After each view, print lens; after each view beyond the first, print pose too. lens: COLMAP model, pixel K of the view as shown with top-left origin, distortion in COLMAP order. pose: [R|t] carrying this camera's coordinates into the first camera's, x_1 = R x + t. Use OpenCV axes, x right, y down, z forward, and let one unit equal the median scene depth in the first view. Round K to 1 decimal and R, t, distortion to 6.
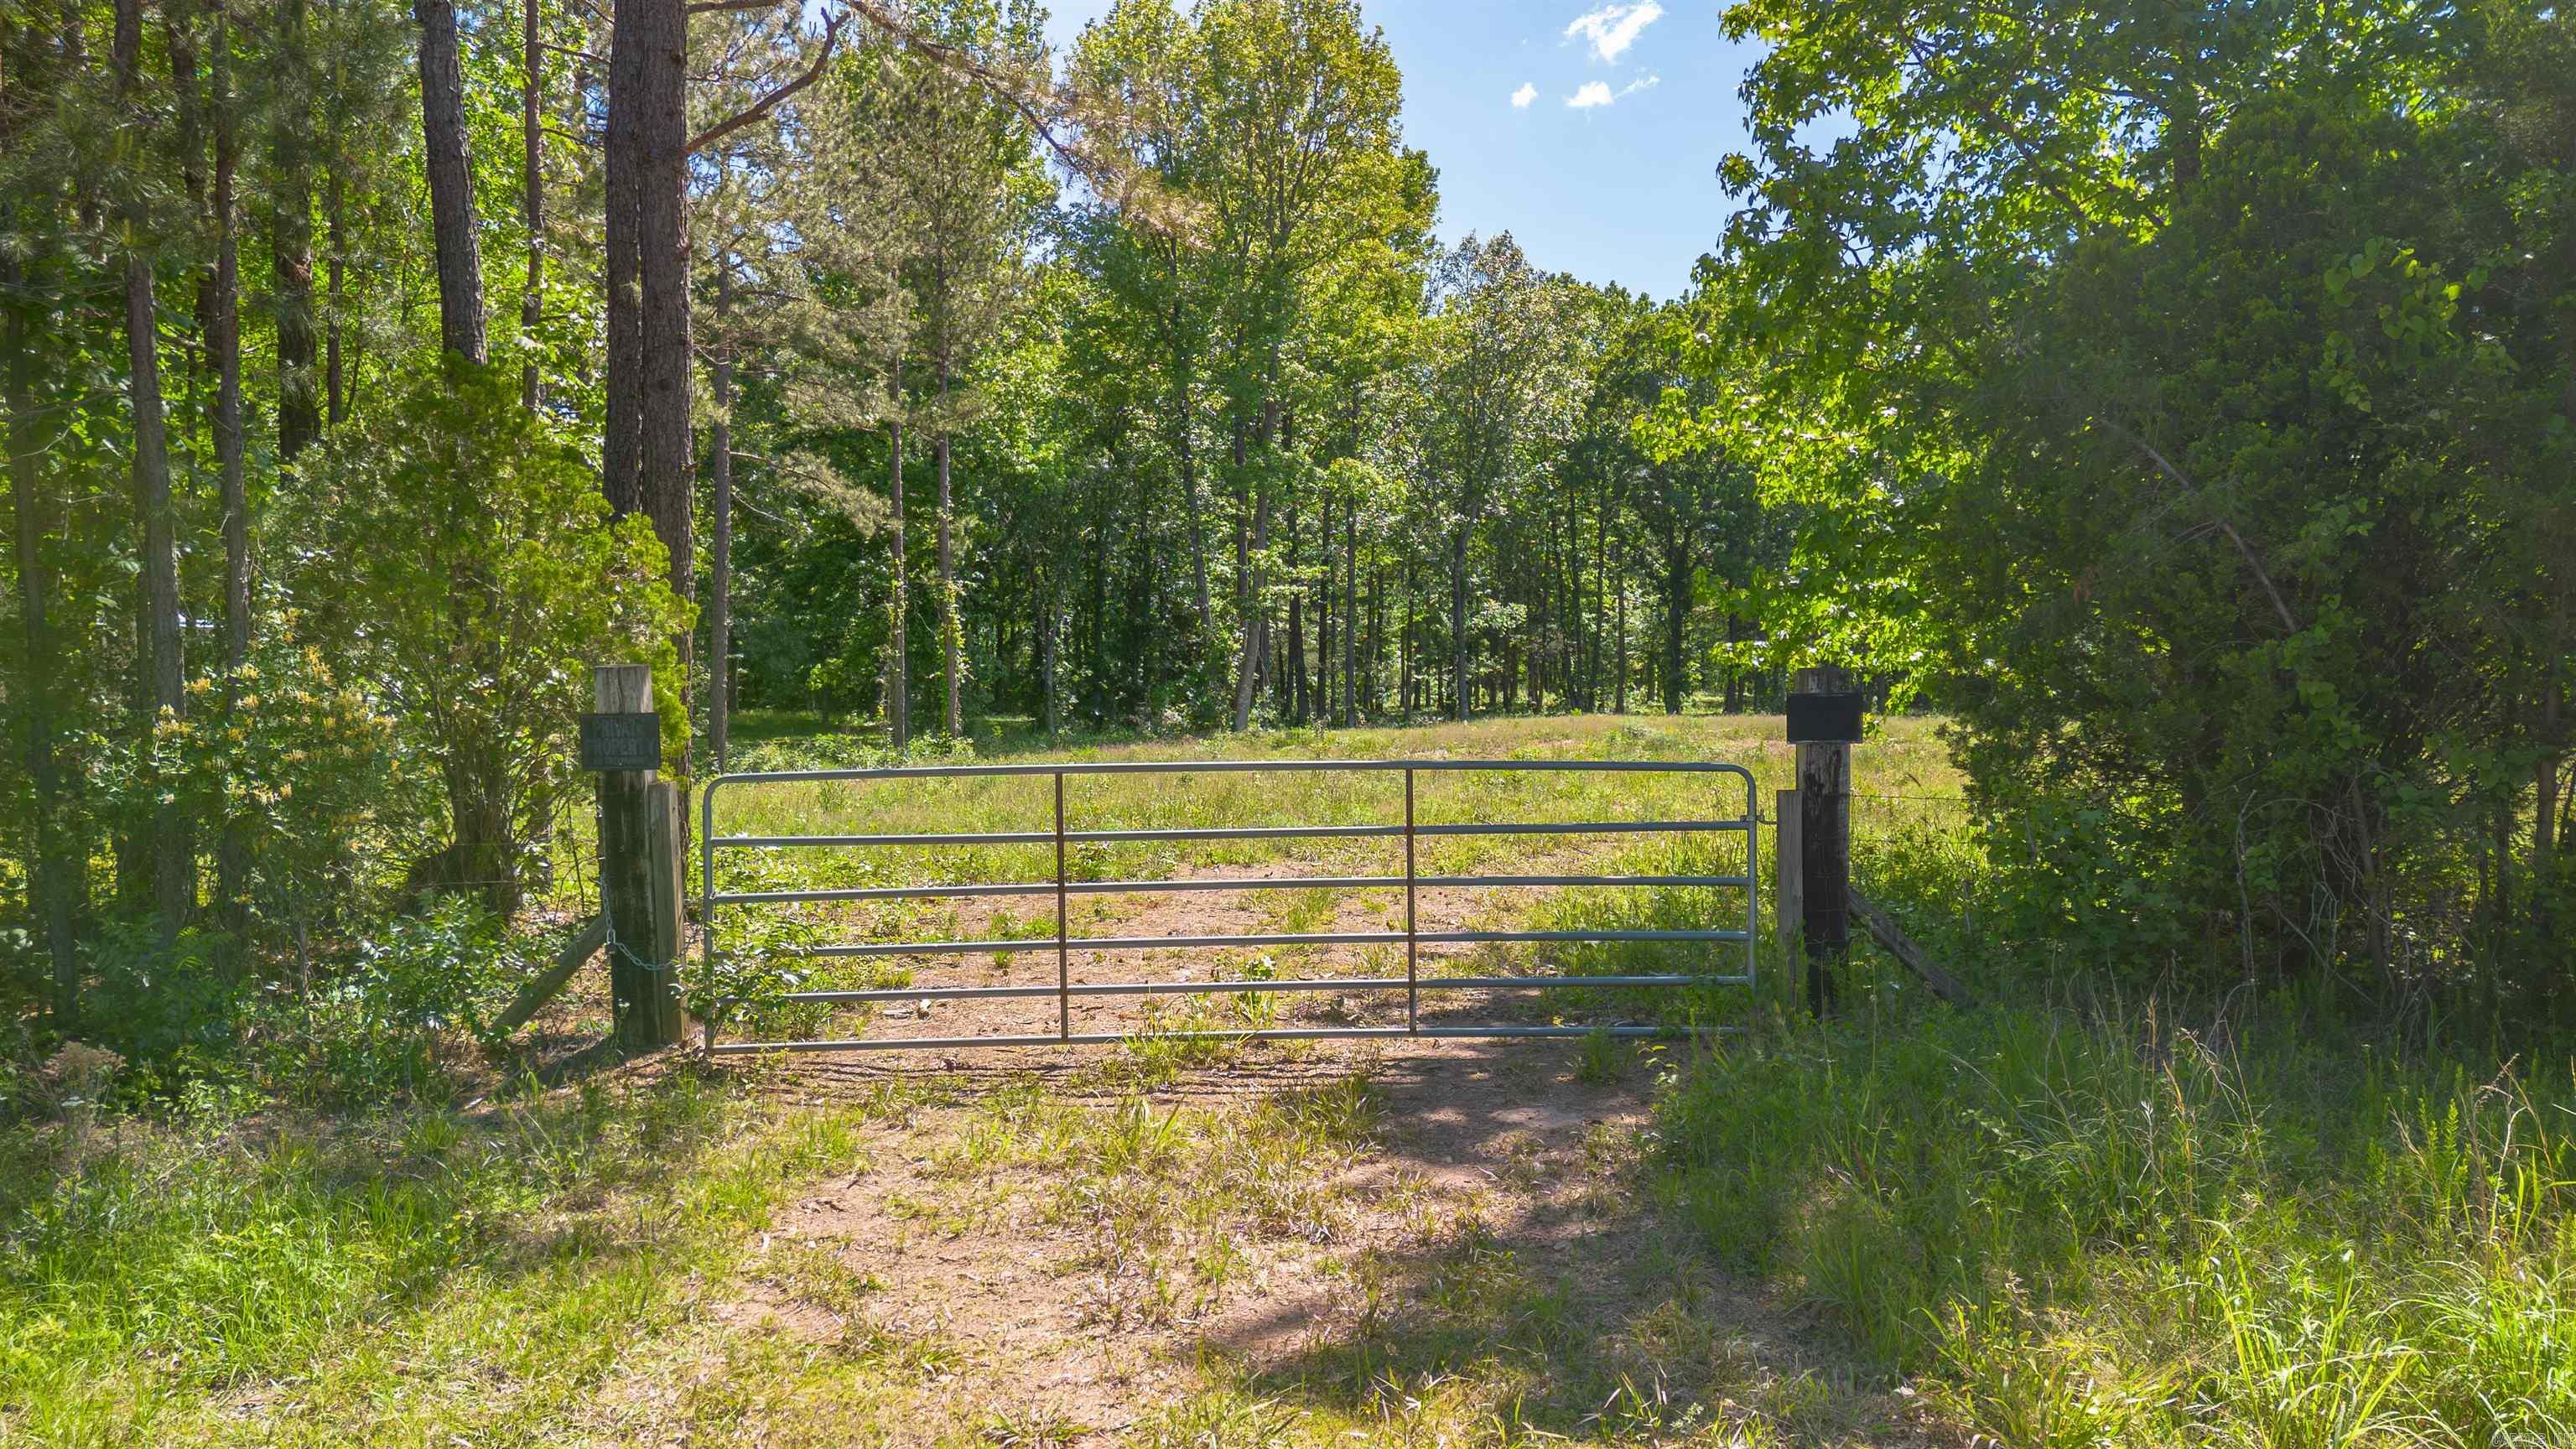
lens RADIAL K [[1797.6, 0, 1275.8], [0, 1797.6, 742.1], [0, 0, 1]] dist [0.073749, -0.071691]
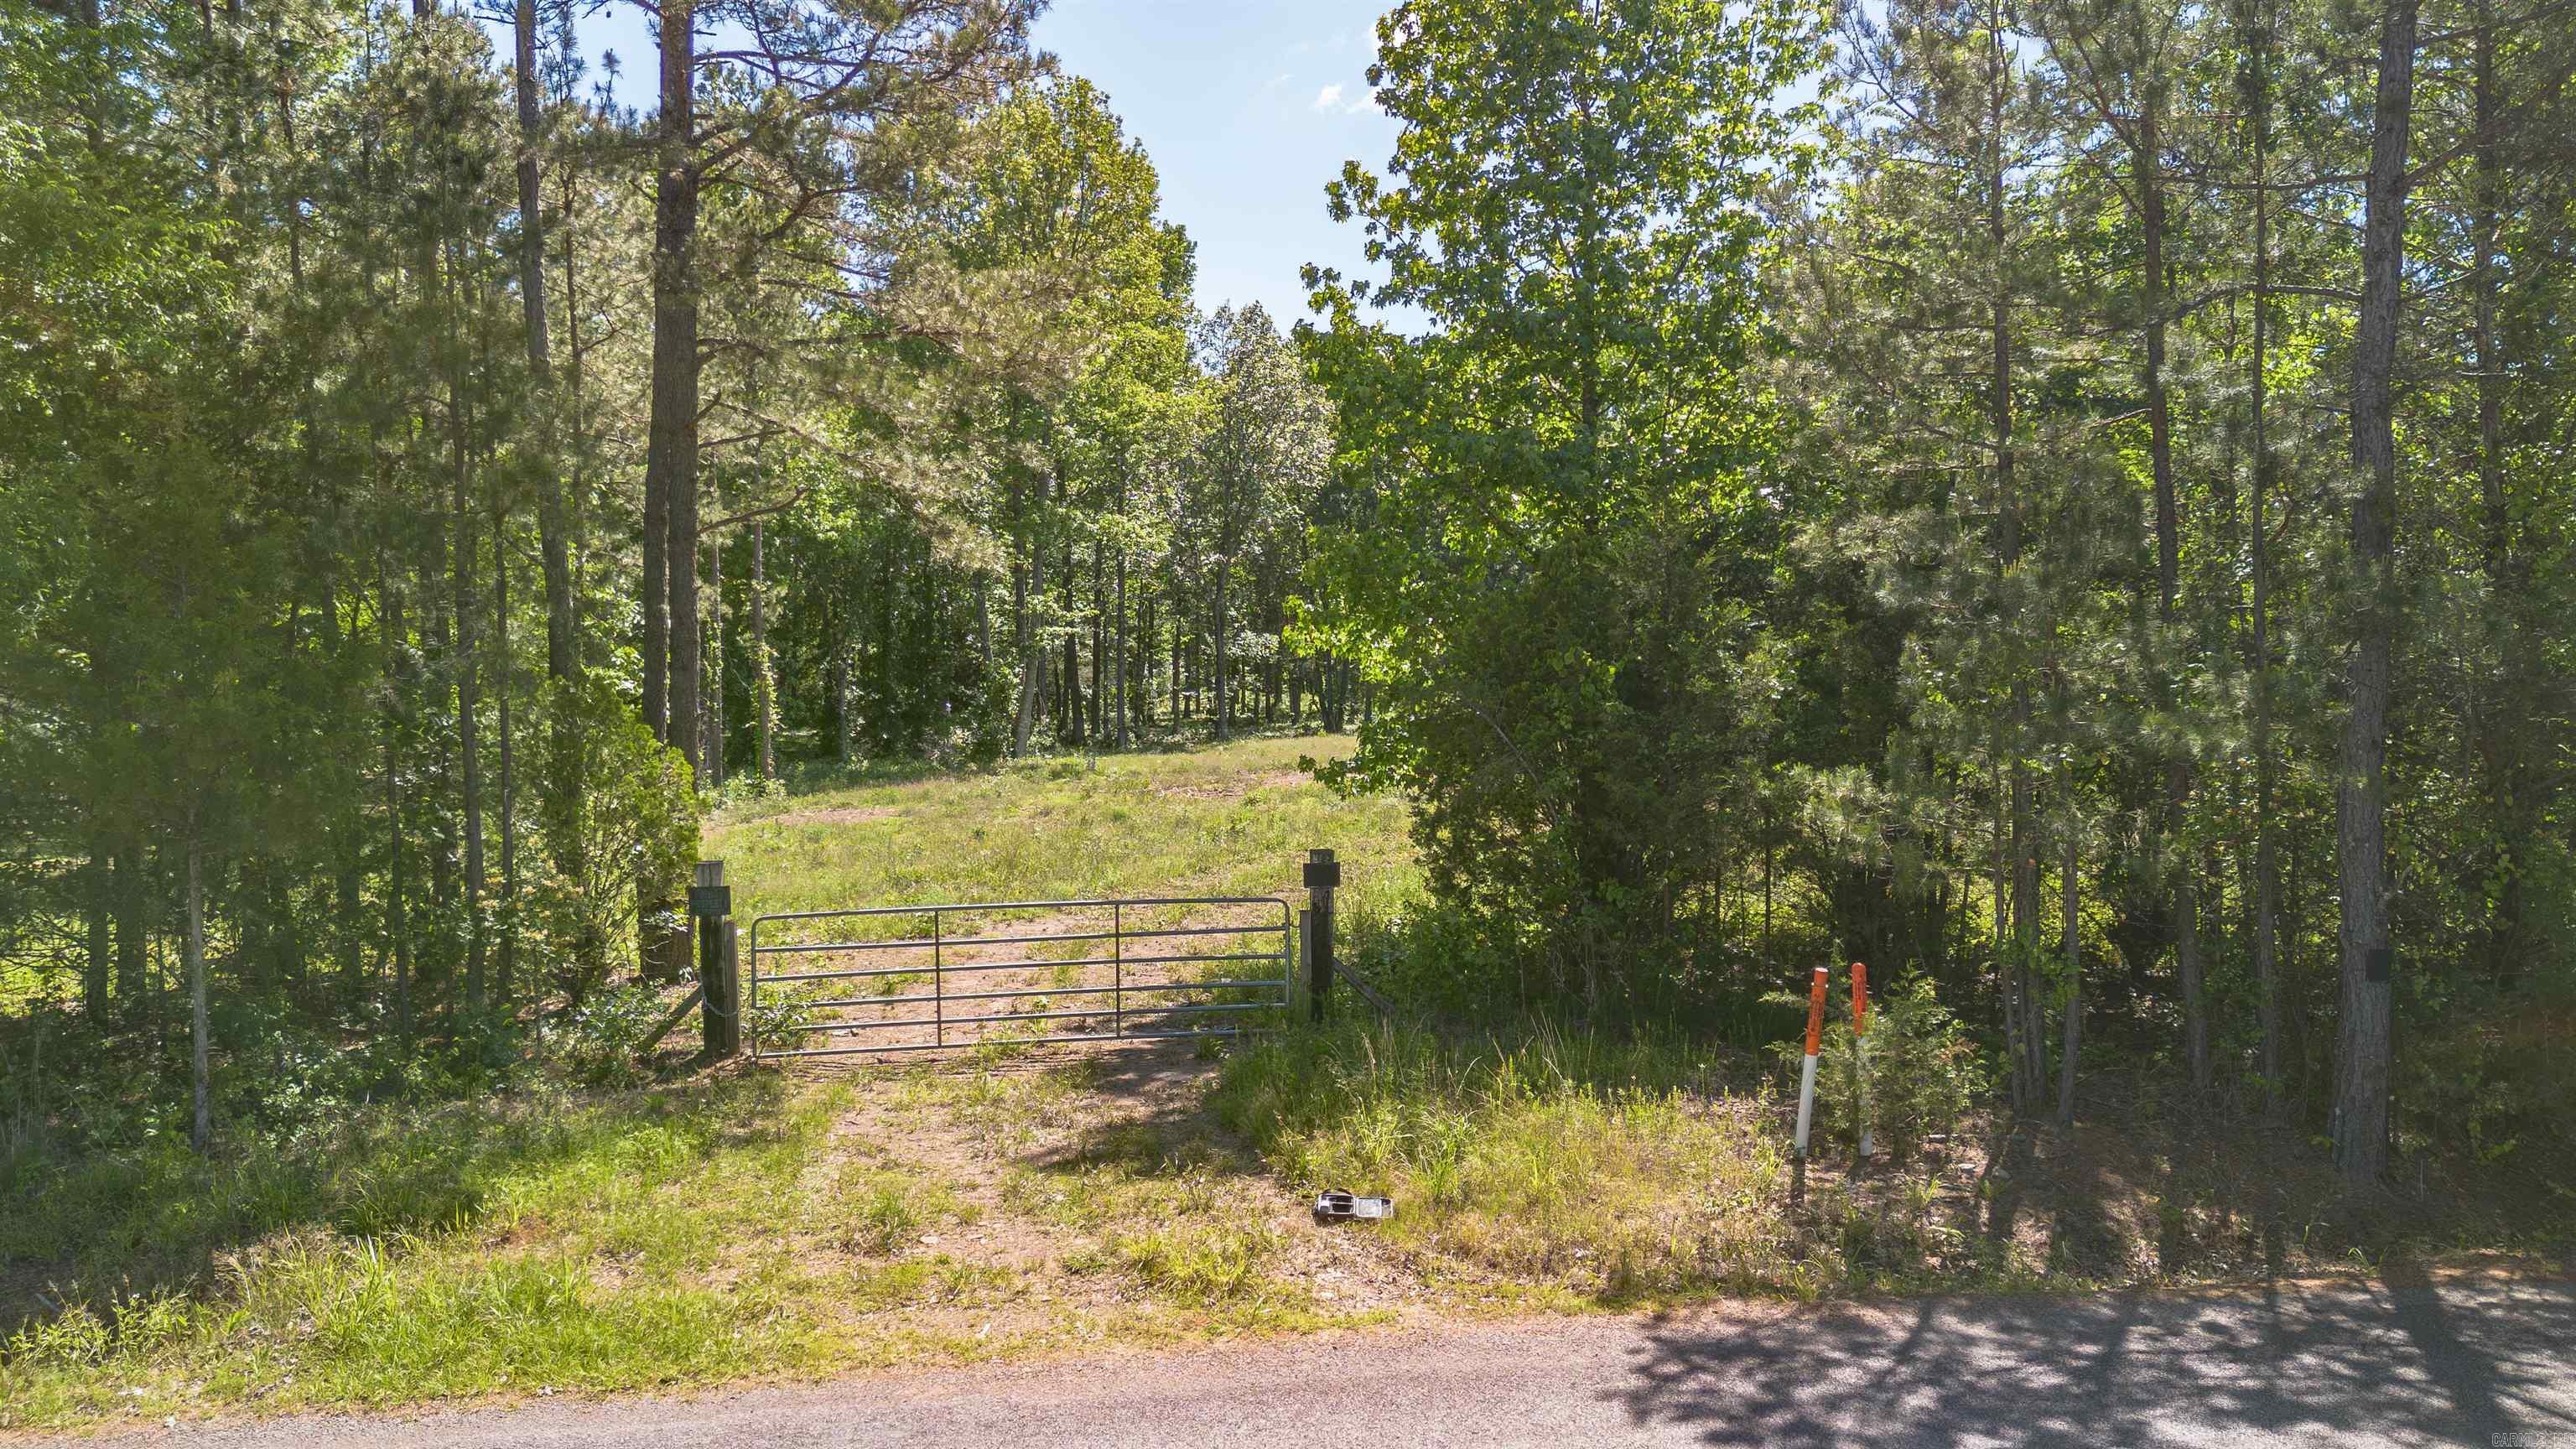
lens RADIAL K [[1797.6, 0, 1290.8], [0, 1797.6, 723.6], [0, 0, 1]] dist [0.073749, -0.071691]
pose [[0.991393, -0.006594, 0.130752, 0.000879], [0.006963, 0.999973, -0.002367, -0.022887], [-0.130732, 0.003257, 0.991412, -0.128315]]
